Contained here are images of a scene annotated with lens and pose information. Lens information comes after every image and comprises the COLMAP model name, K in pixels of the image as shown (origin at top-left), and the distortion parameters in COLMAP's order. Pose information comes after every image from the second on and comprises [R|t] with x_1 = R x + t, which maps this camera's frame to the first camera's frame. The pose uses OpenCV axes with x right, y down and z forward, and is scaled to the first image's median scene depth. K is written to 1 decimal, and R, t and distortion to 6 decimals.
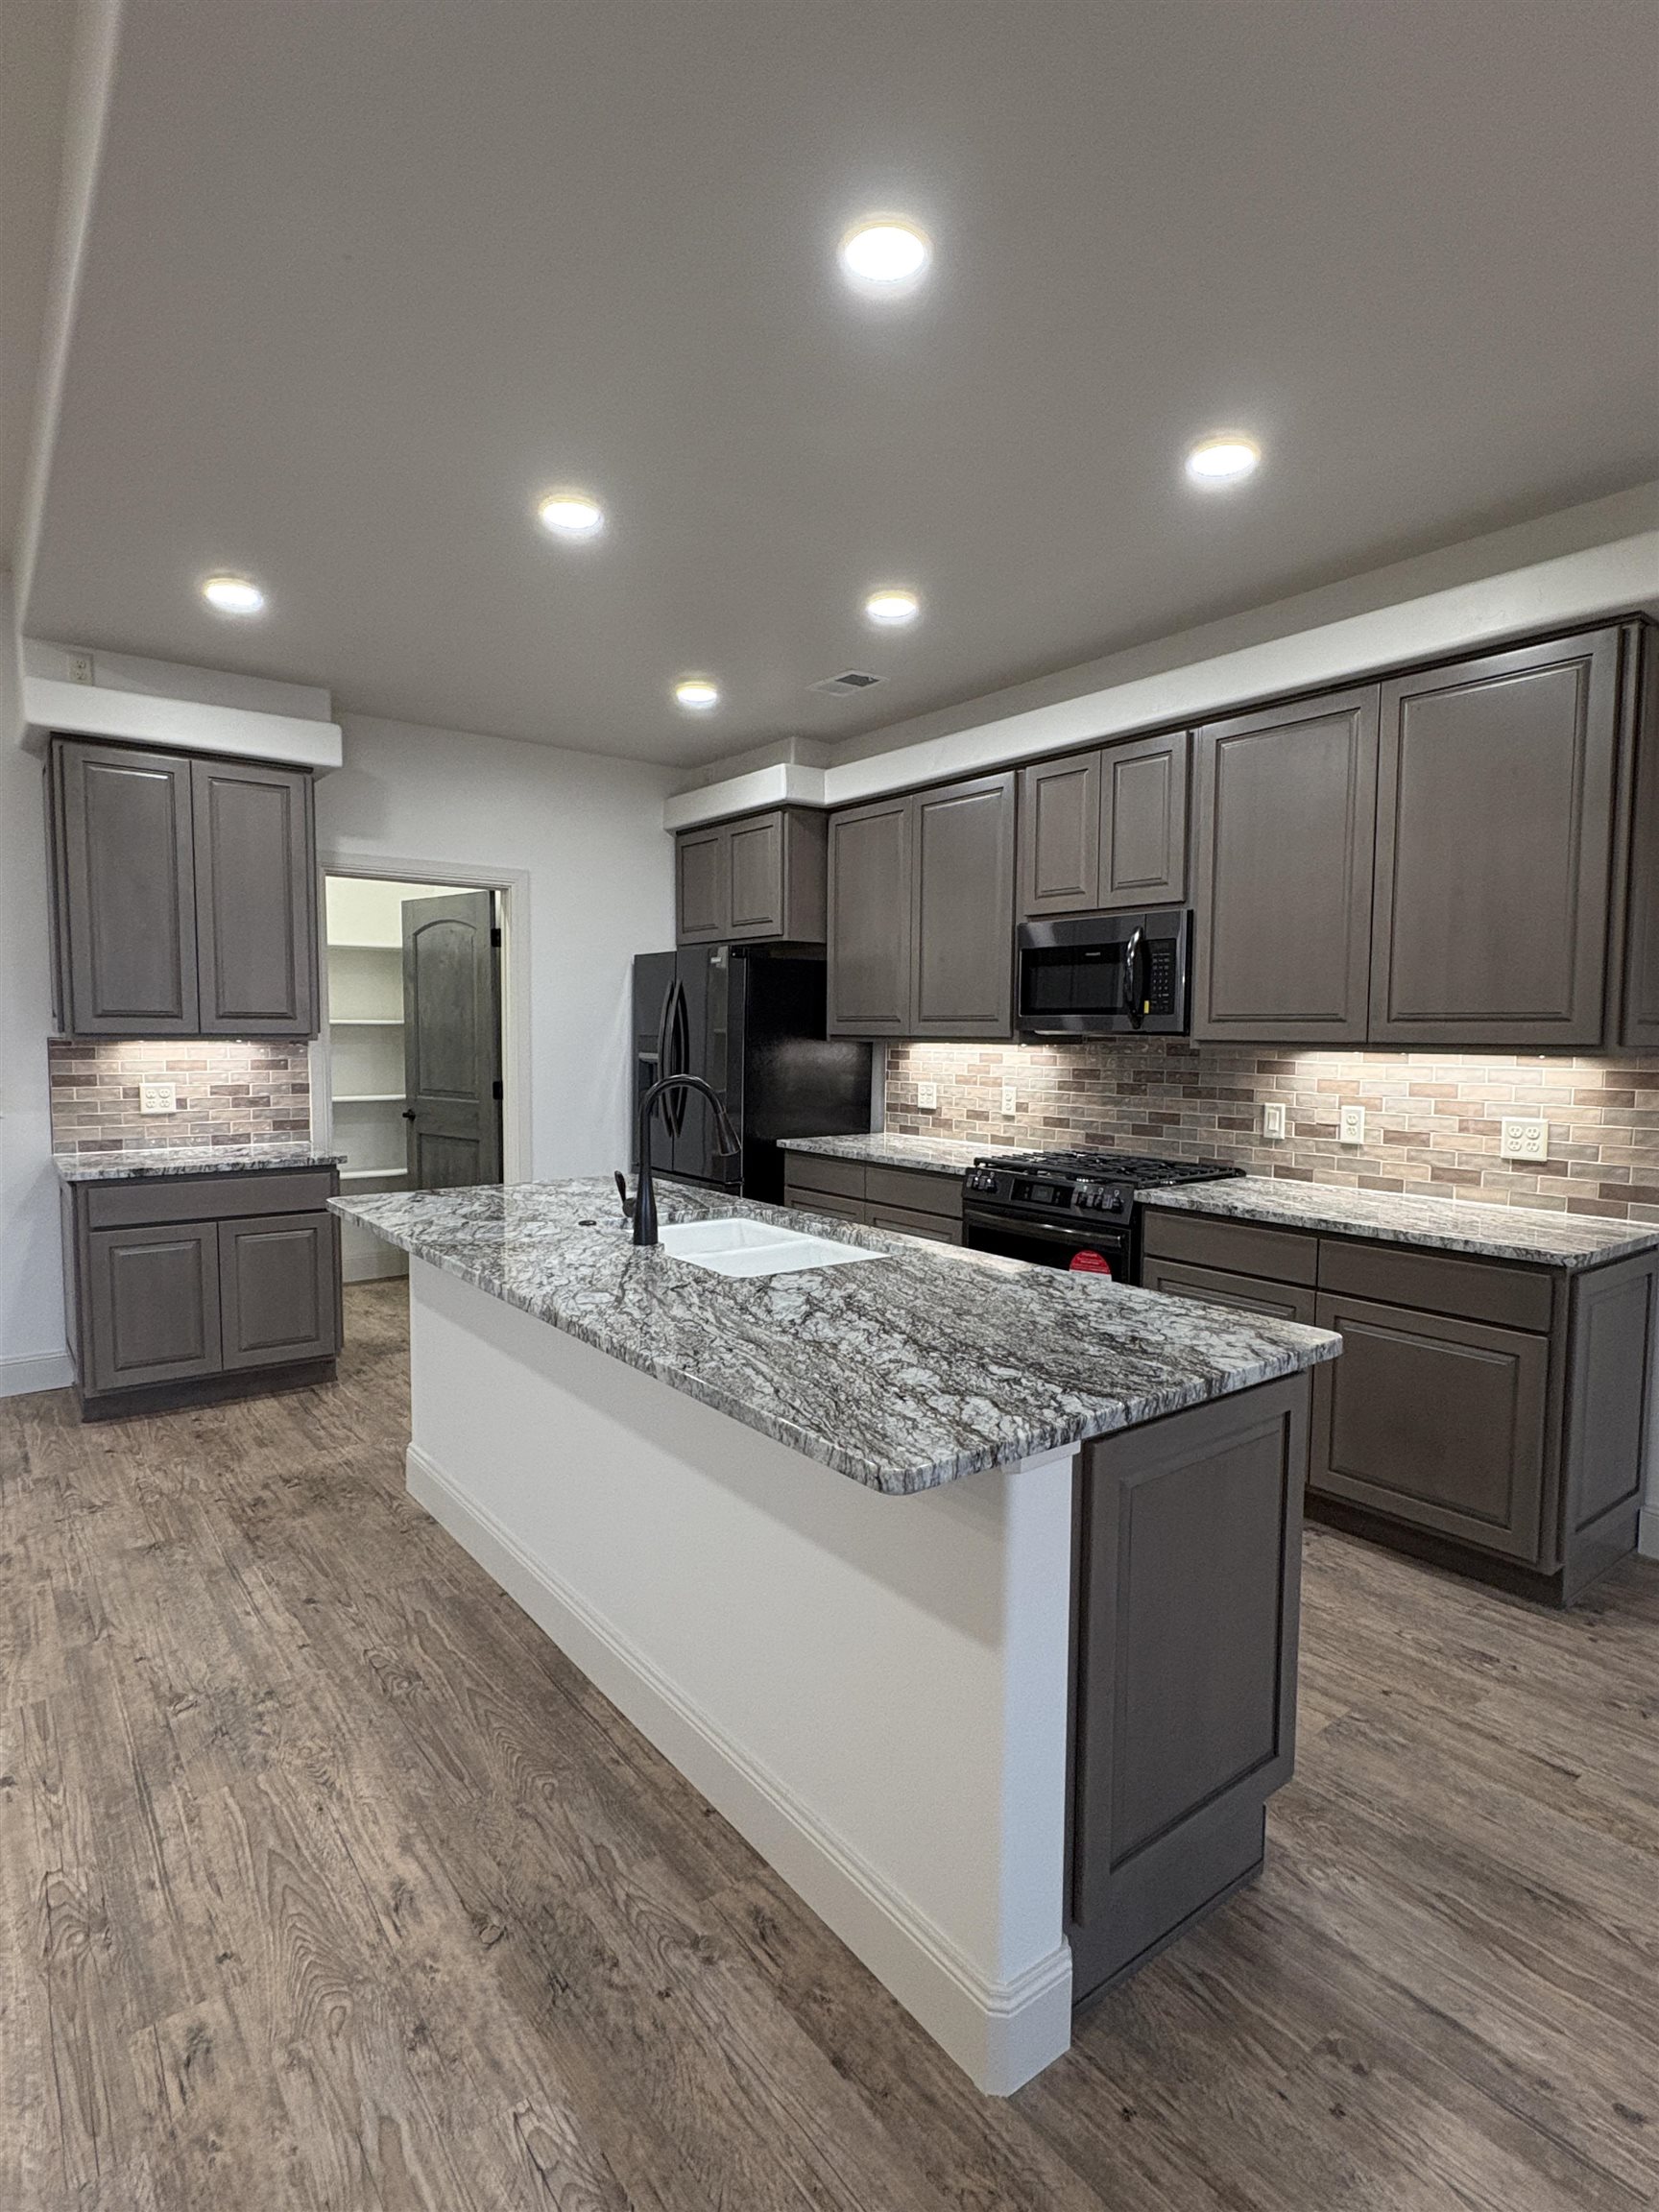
lens RADIAL K [[1160.3, 0, 810.0], [0, 1160.3, 1097.3], [0, 0, 1]] dist [0.027027, 0.001050]
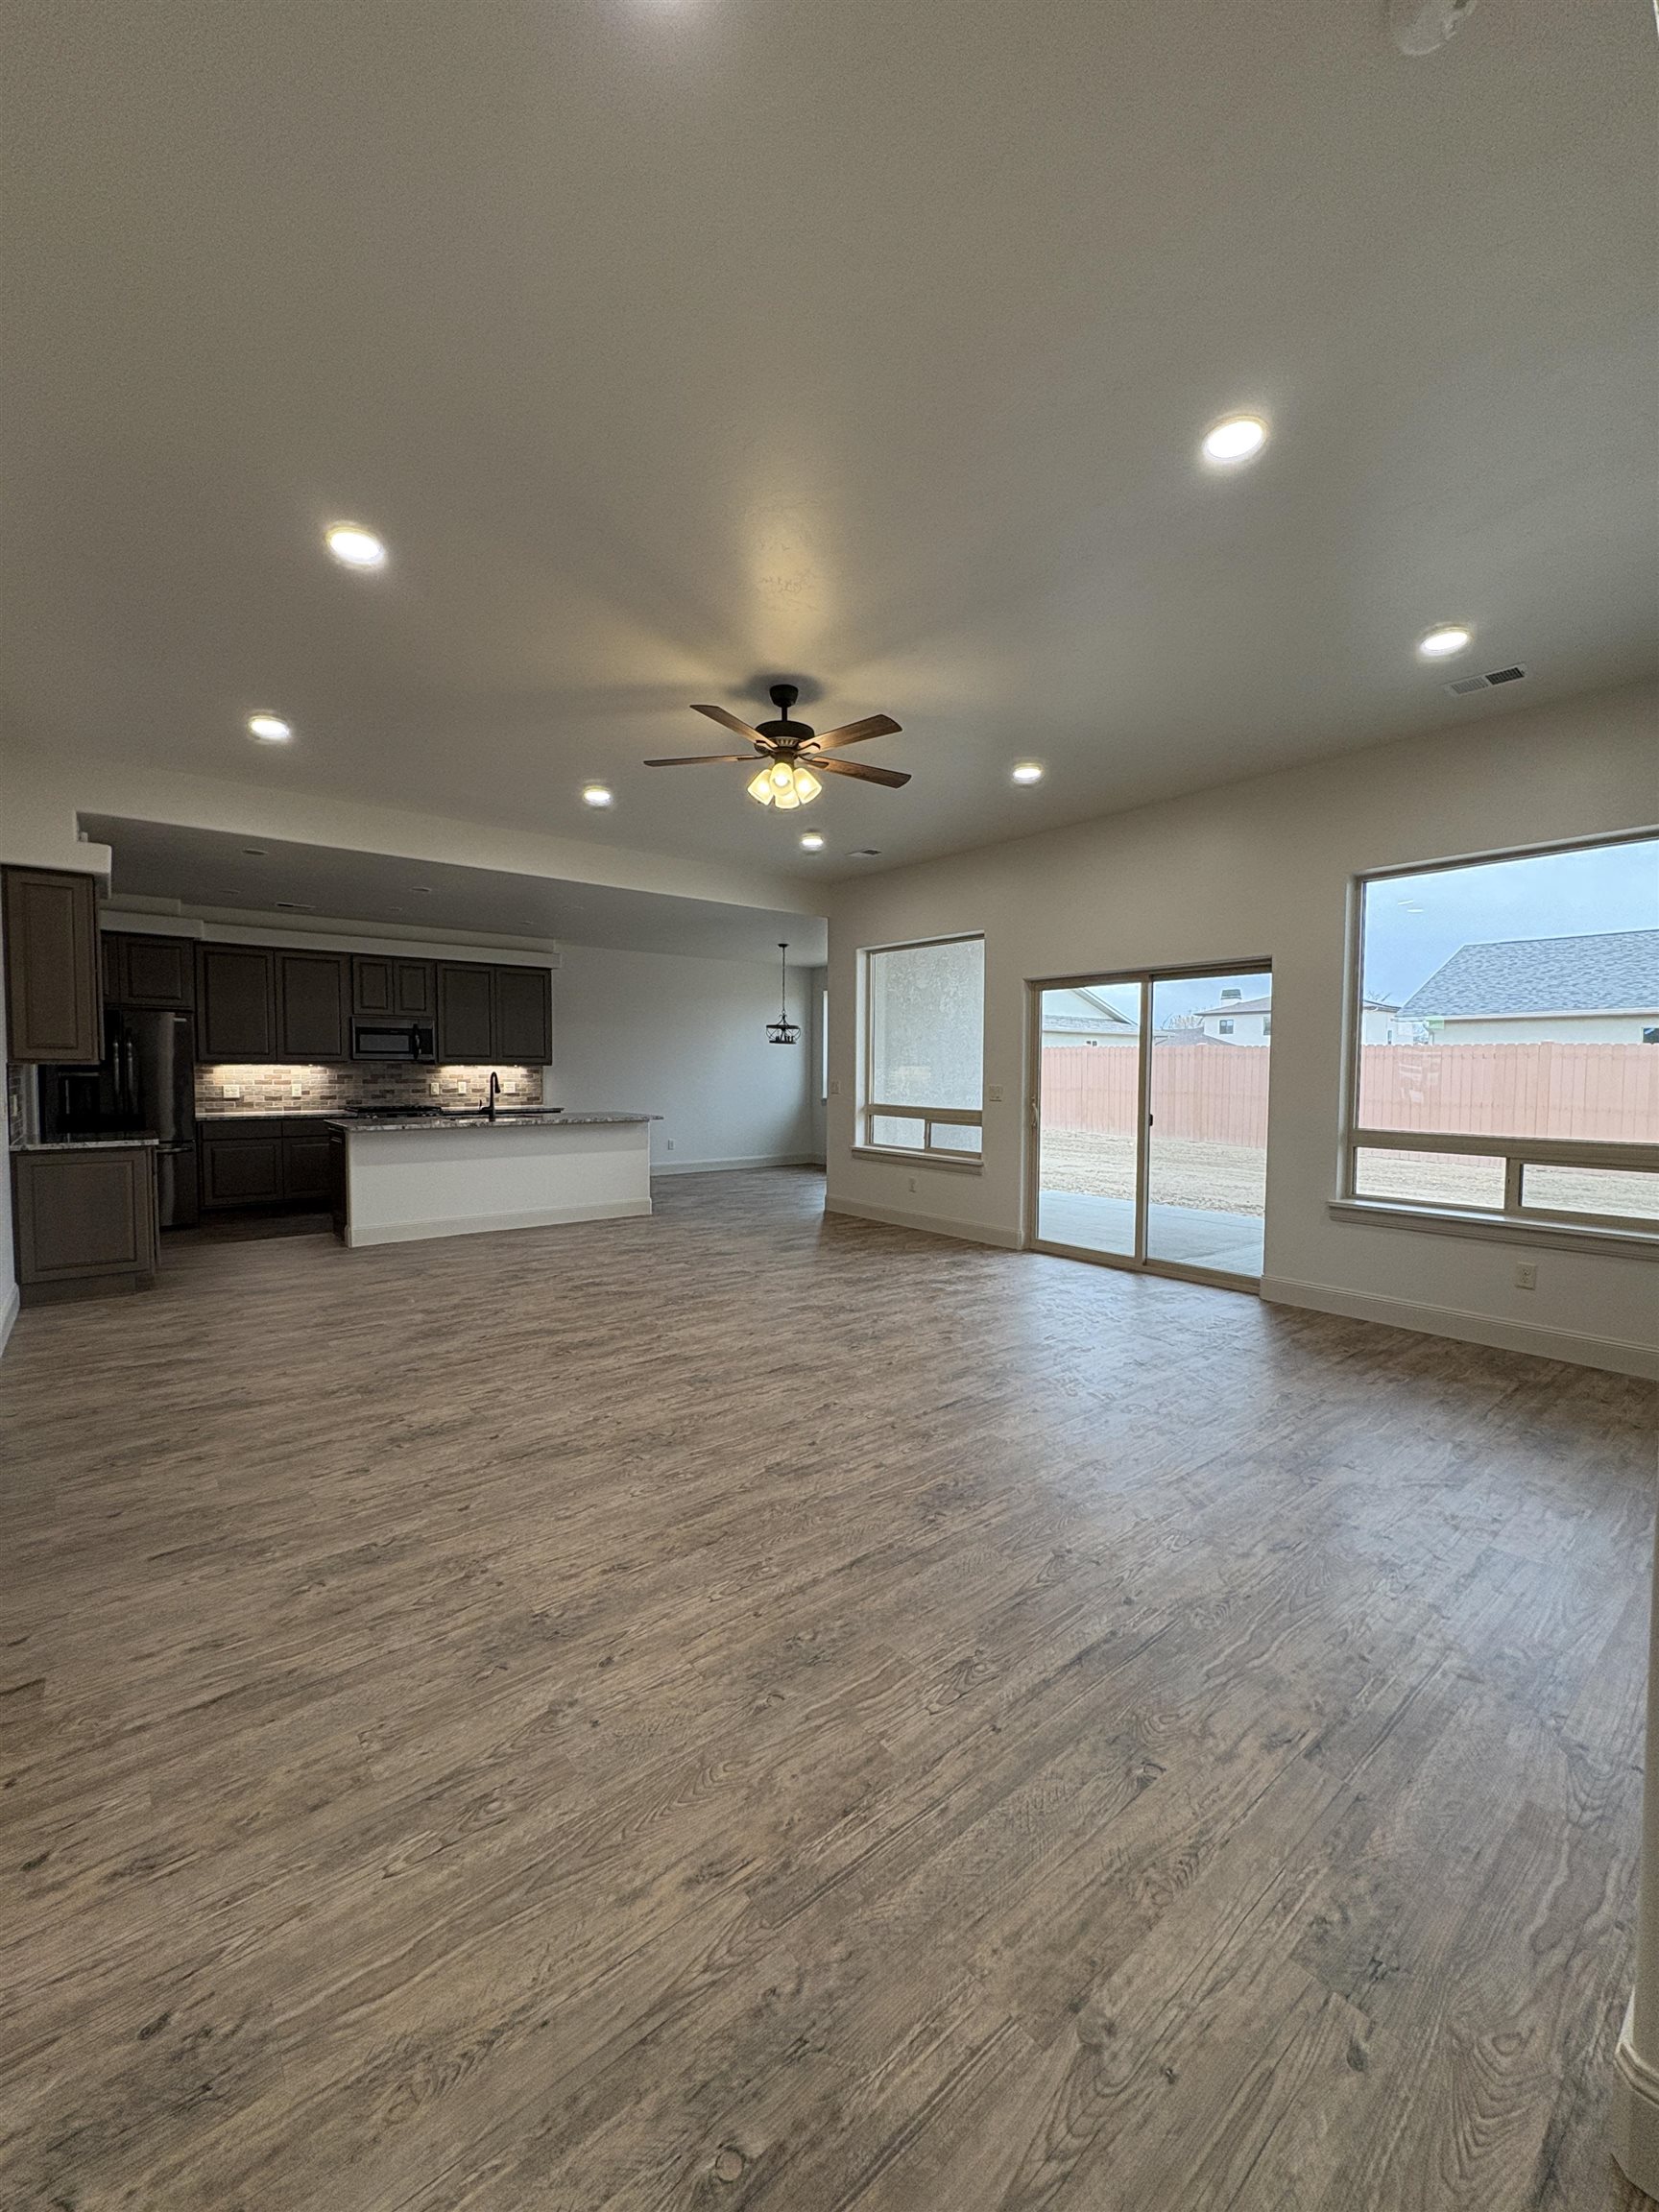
lens RADIAL K [[872.7, 0, 829.6], [0, 872.7, 1105.0], [0, 0, 1]] dist [0.000775, -0.000022]
pose [[-0.034892, -0.051435, 0.998067, -1.671826], [0.056249, 0.996991, 0.053346, -0.000942], [-0.997807, 0.058002, -0.031893, 0.034620]]
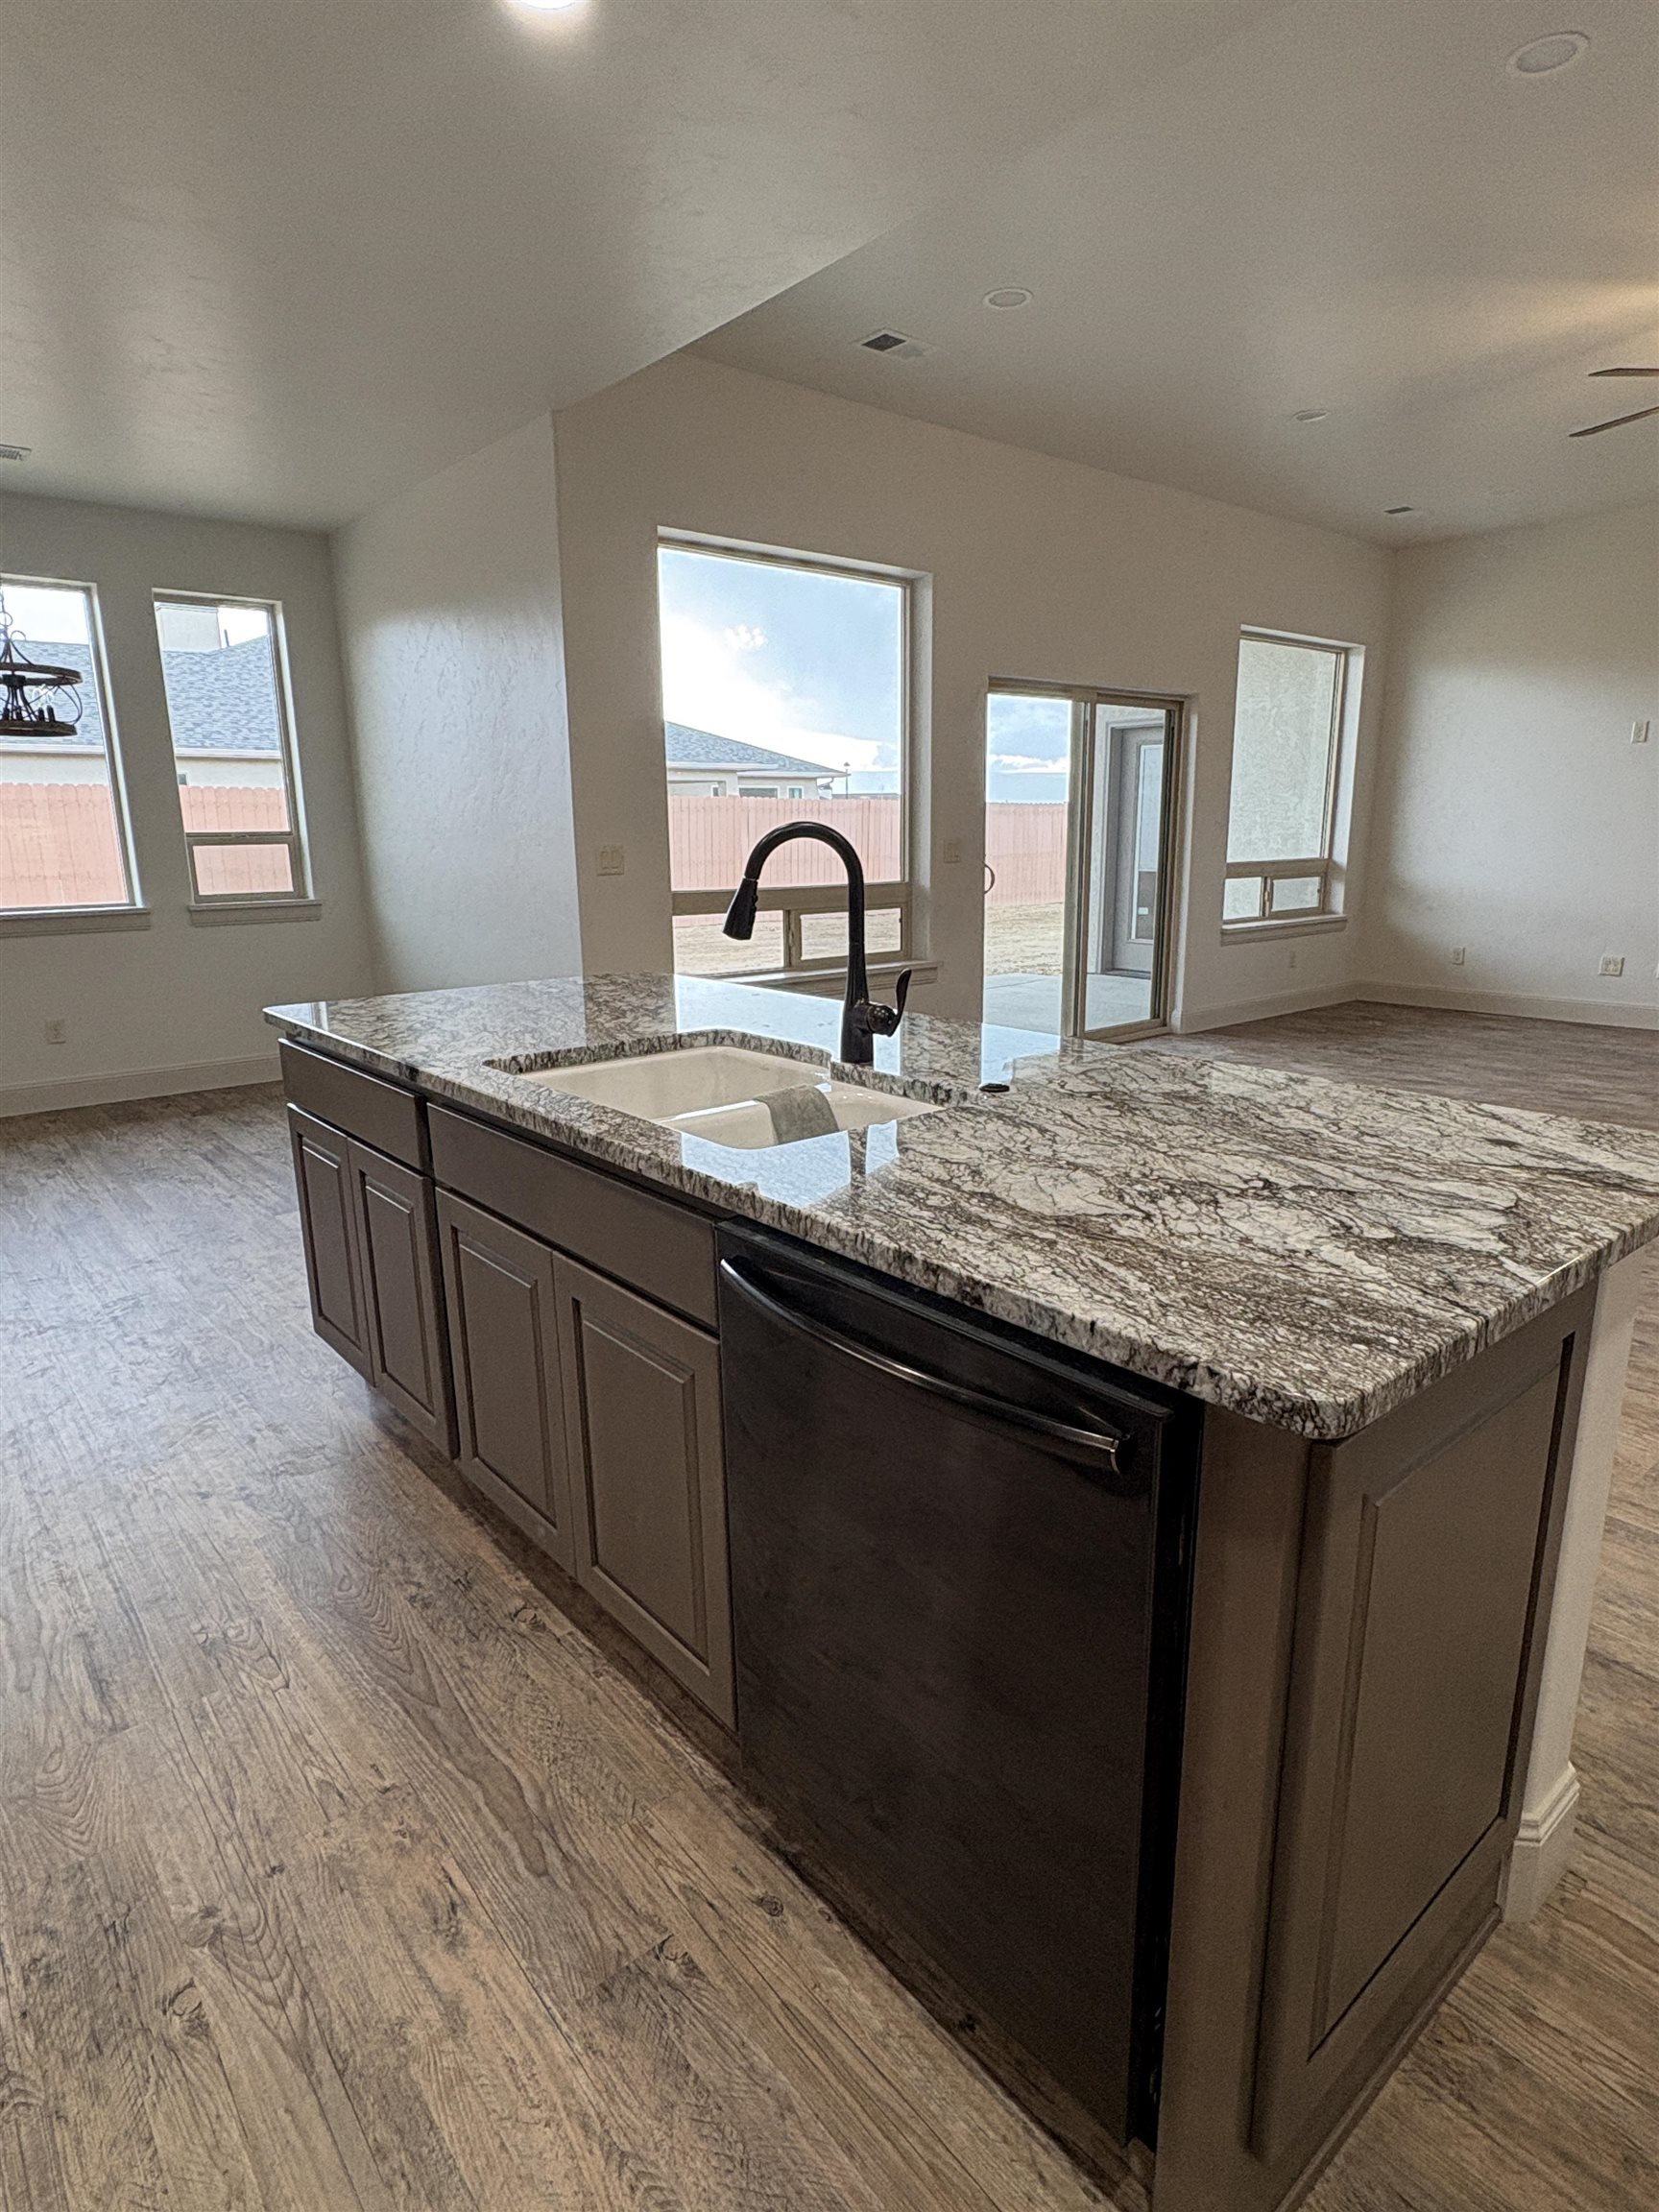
lens RADIAL K [[1211.1, 0, 837.9], [0, 1211.1, 1108.1], [0, 0, 1]] dist [0.000161, 0.001207]
pose [[-0.998539, 0.013748, -0.052253, -0.045965], [-0.001968, 0.957189, 0.289456, -0.039448], [0.053995, 0.289136, -0.955764, 1.022491]]
